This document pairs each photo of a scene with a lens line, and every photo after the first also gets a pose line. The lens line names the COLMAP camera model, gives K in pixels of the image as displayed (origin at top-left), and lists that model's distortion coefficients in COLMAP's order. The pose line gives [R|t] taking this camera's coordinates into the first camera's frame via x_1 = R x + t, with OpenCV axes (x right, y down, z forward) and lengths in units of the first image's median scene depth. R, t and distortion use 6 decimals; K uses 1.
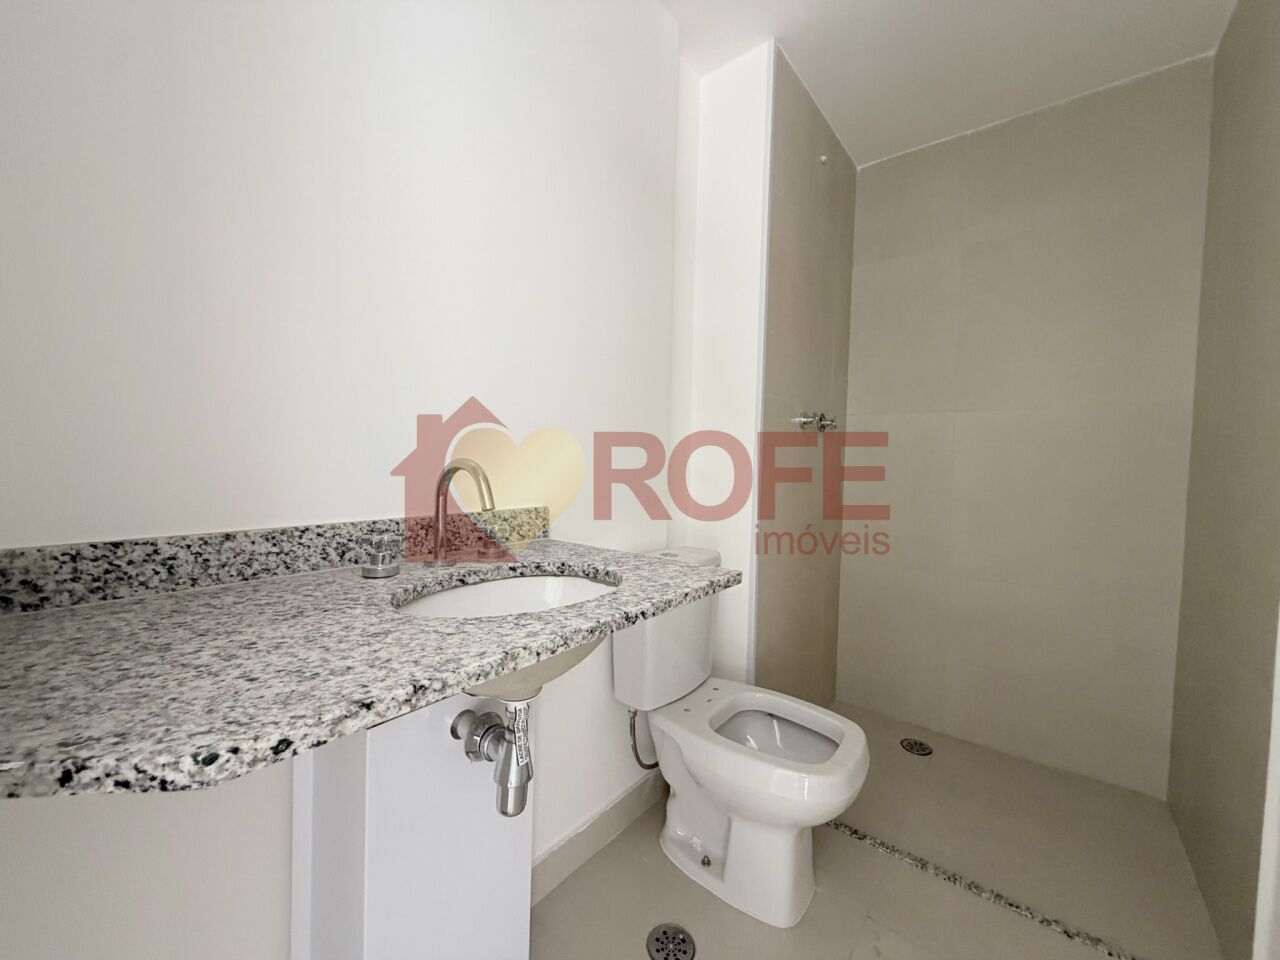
lens RADIAL K [[503.0, 0, 638.5], [0, 503.0, 478.7], [0, 0, 1]] dist [-0.001207, 0.000399]
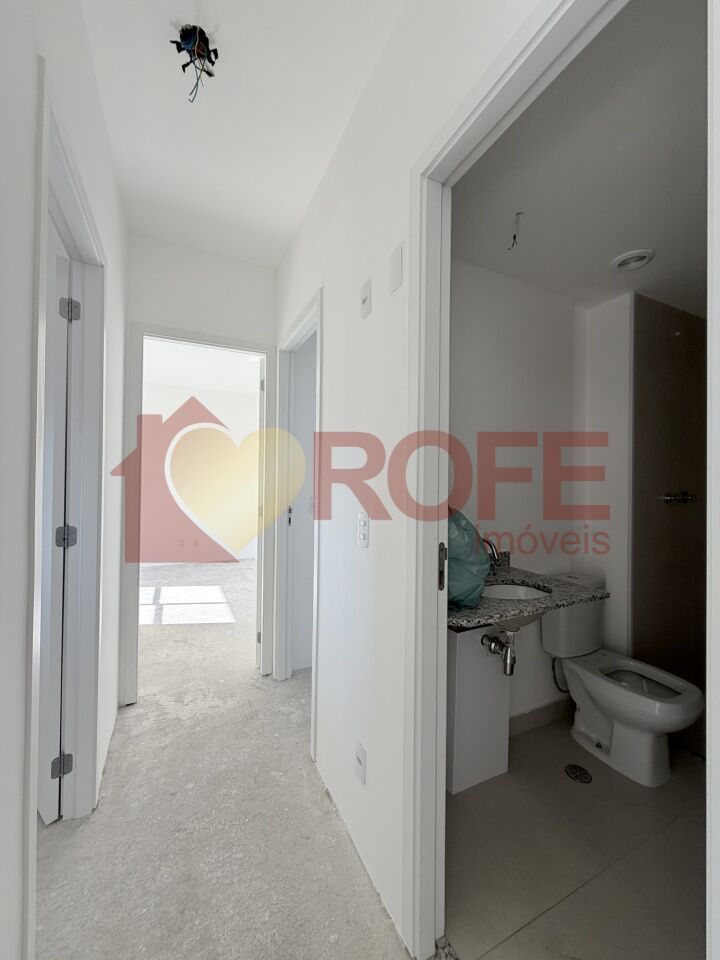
lens RADIAL K [[377.2, 0, 360.7], [0, 377.2, 477.2], [0, 0, 1]] dist [-0.001207, 0.000399]
pose [[0.901899, -0.015654, -0.431664, -0.050719], [-0.006953, 0.998687, -0.050744, -0.184555], [0.431891, 0.048768, 0.900606, -0.797379]]
